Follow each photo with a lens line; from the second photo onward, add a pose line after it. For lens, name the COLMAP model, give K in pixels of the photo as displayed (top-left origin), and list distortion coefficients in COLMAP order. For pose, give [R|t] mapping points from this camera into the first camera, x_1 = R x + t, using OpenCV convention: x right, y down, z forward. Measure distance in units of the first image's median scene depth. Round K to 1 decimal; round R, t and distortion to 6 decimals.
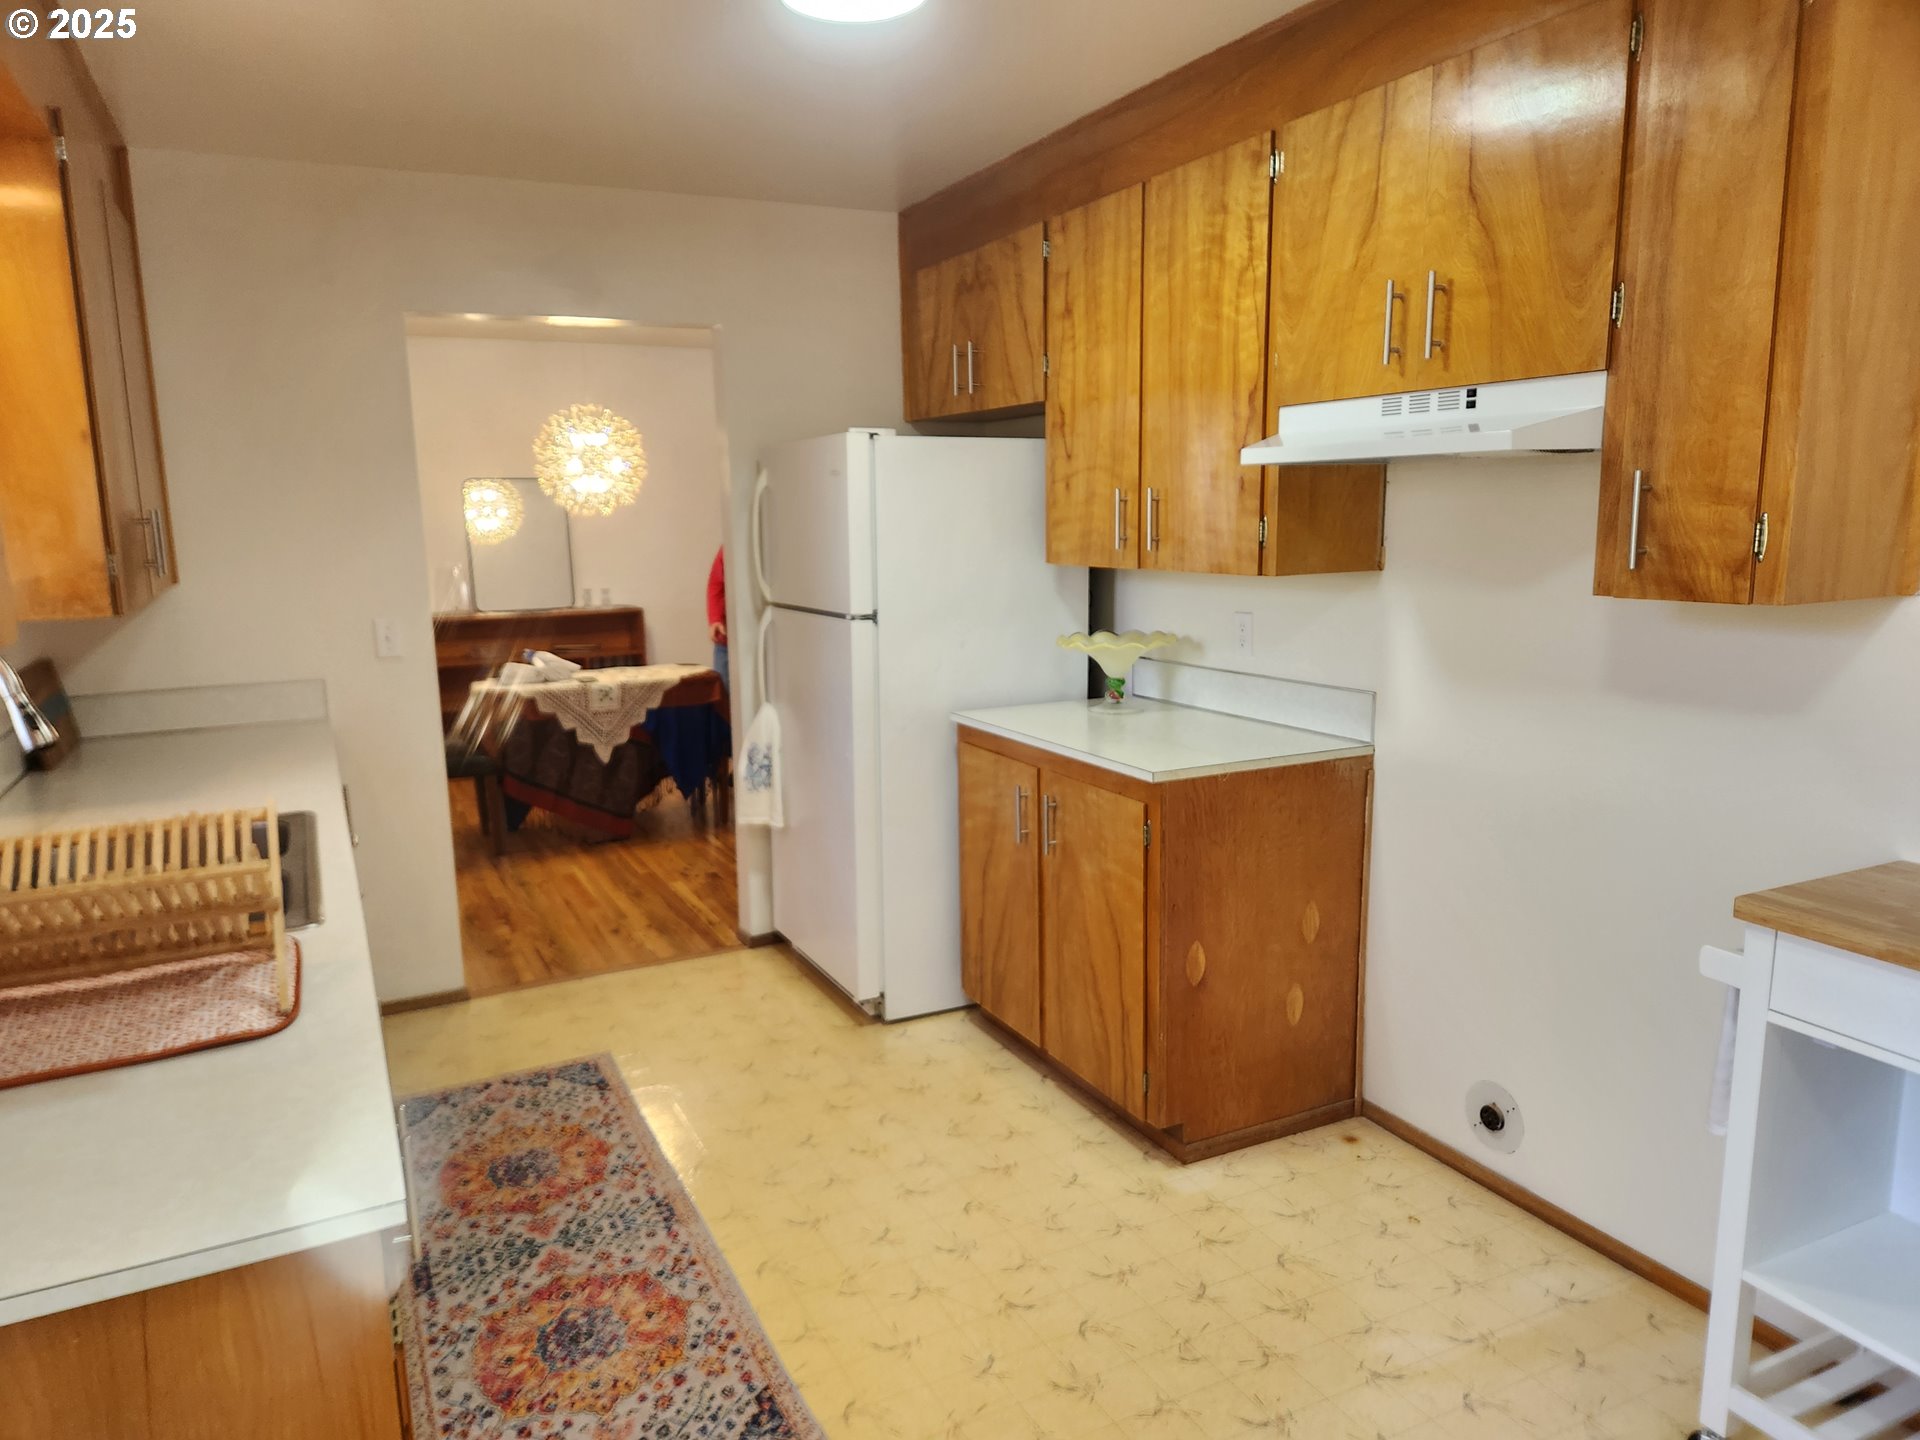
lens RADIAL K [[1295.6, 0, 960.0], [0, 1295.6, 720.0], [0, 0, 1]] dist [0.003025, 0.000303]
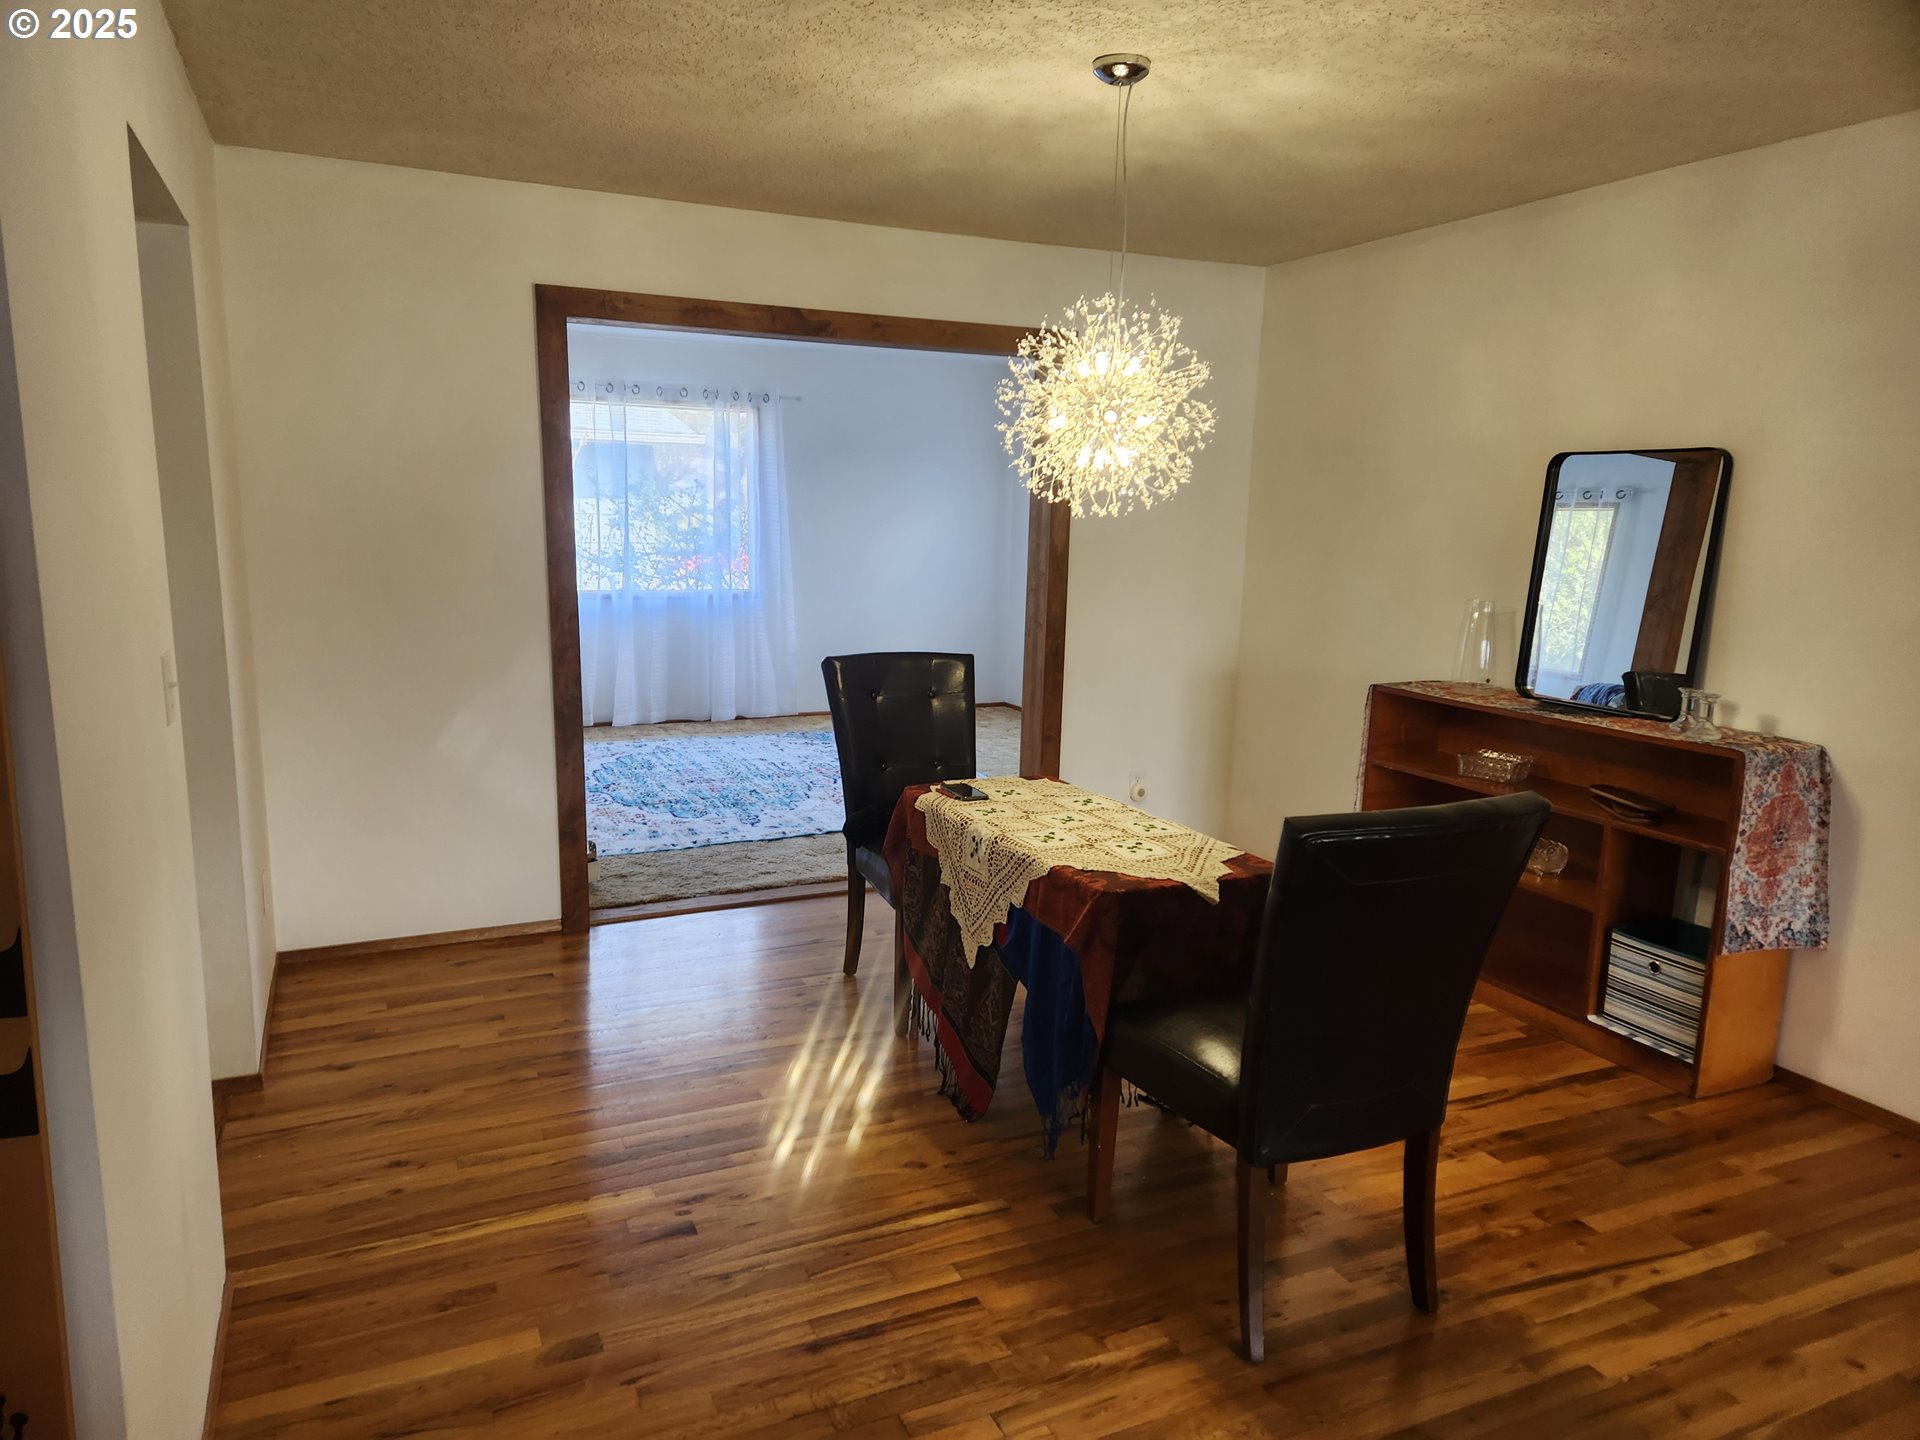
lens RADIAL K [[1295.6, 0, 960.0], [0, 1295.6, 720.0], [0, 0, 1]] dist [0.003025, 0.000303]
pose [[-0.019540, 0.194150, -0.980777, 0.597947], [-0.190652, 0.962241, 0.194279, -0.432908], [0.981463, 0.190783, 0.018213, 2.464146]]
